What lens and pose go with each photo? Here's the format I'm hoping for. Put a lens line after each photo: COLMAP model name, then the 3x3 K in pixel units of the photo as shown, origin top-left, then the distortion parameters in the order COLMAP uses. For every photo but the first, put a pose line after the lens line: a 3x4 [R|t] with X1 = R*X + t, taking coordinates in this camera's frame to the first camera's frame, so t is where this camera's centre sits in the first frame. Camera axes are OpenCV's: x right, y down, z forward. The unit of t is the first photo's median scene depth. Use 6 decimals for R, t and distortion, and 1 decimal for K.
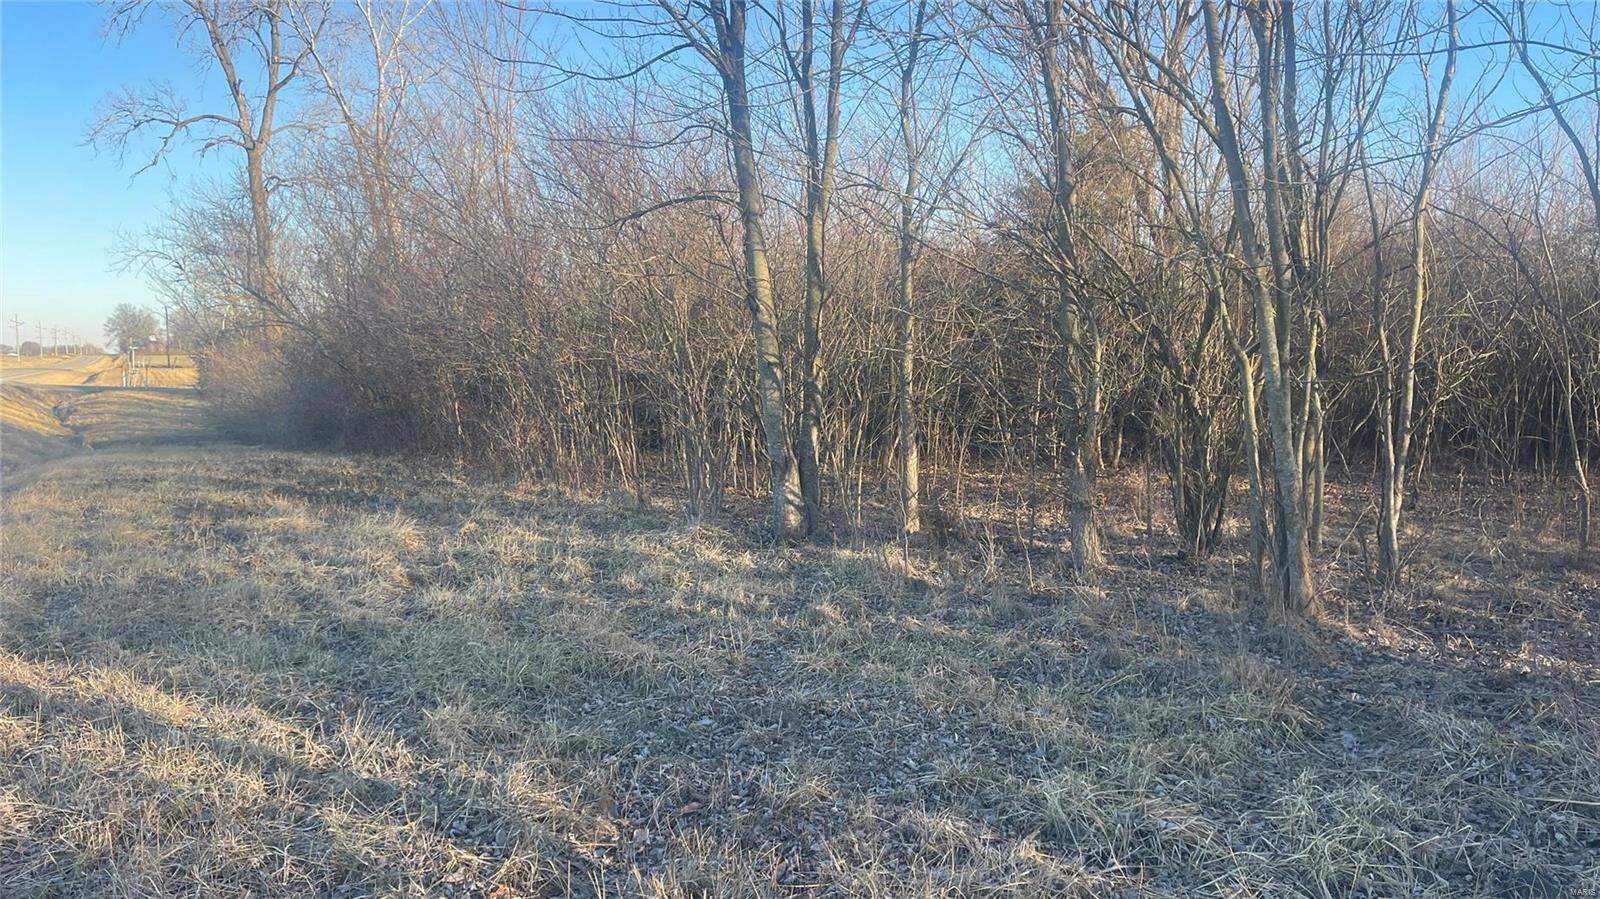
lens RADIAL K [[1153.4, 0, 800.0], [0, 1153.4, 449.5], [0, 0, 1]] dist [-0.004253, -0.002559]
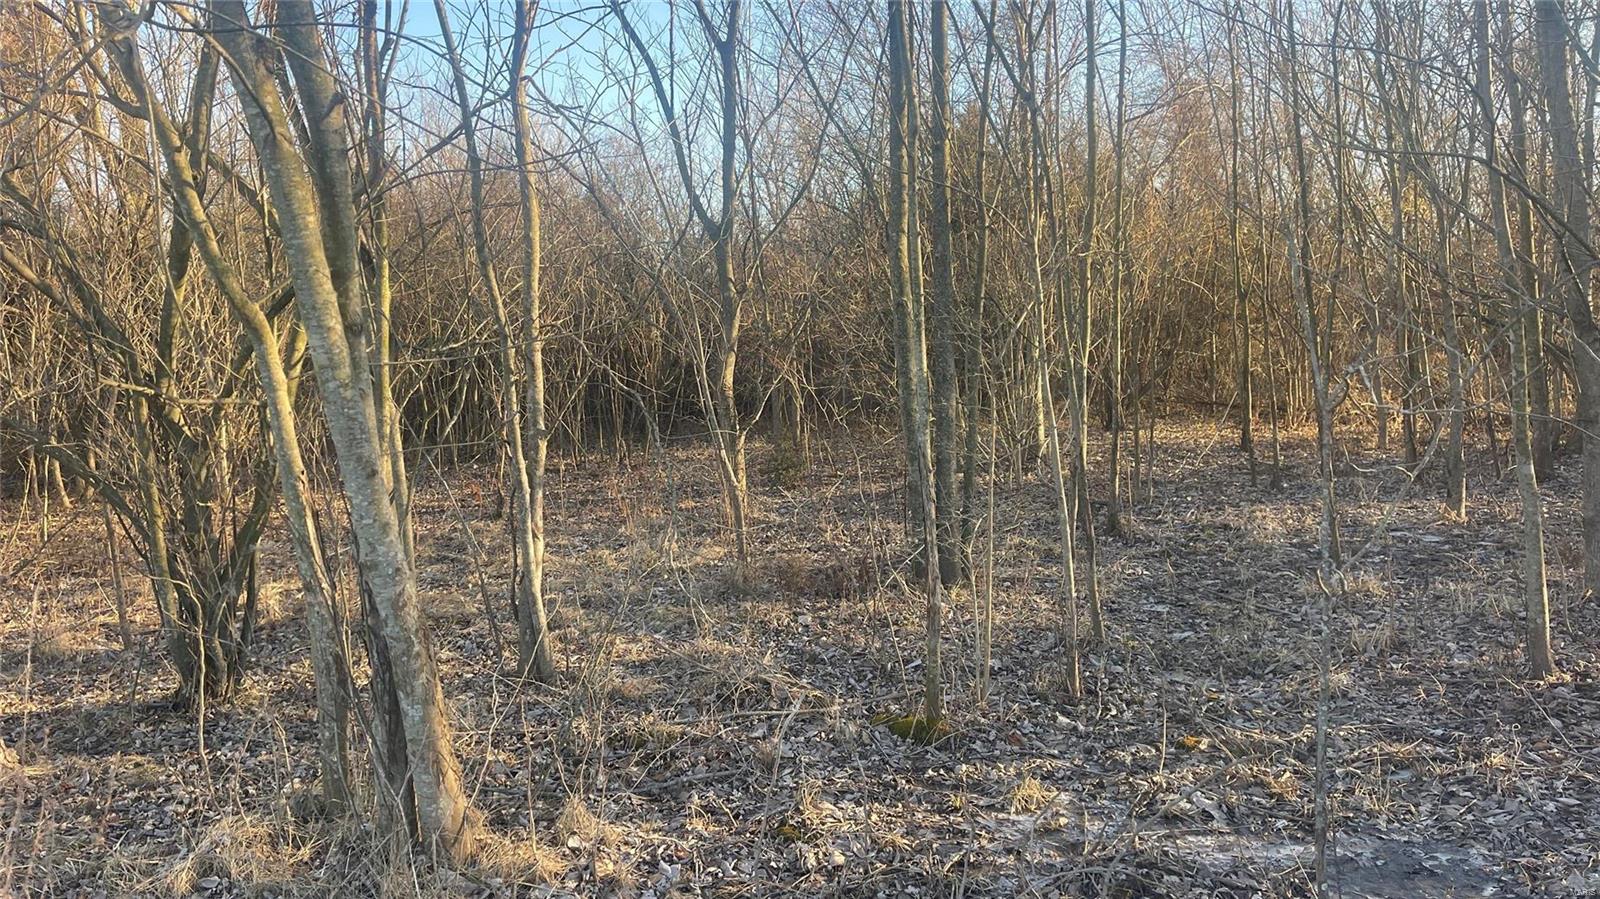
lens RADIAL K [[1153.4, 0, 800.0], [0, 1153.4, 449.5], [0, 0, 1]] dist [-0.004253, -0.002559]
pose [[0.696019, -0.097982, 0.711306, 0.195987], [0.091090, 0.994691, 0.047885, -0.028079], [-0.712222, 0.031464, 0.701249, 0.506652]]
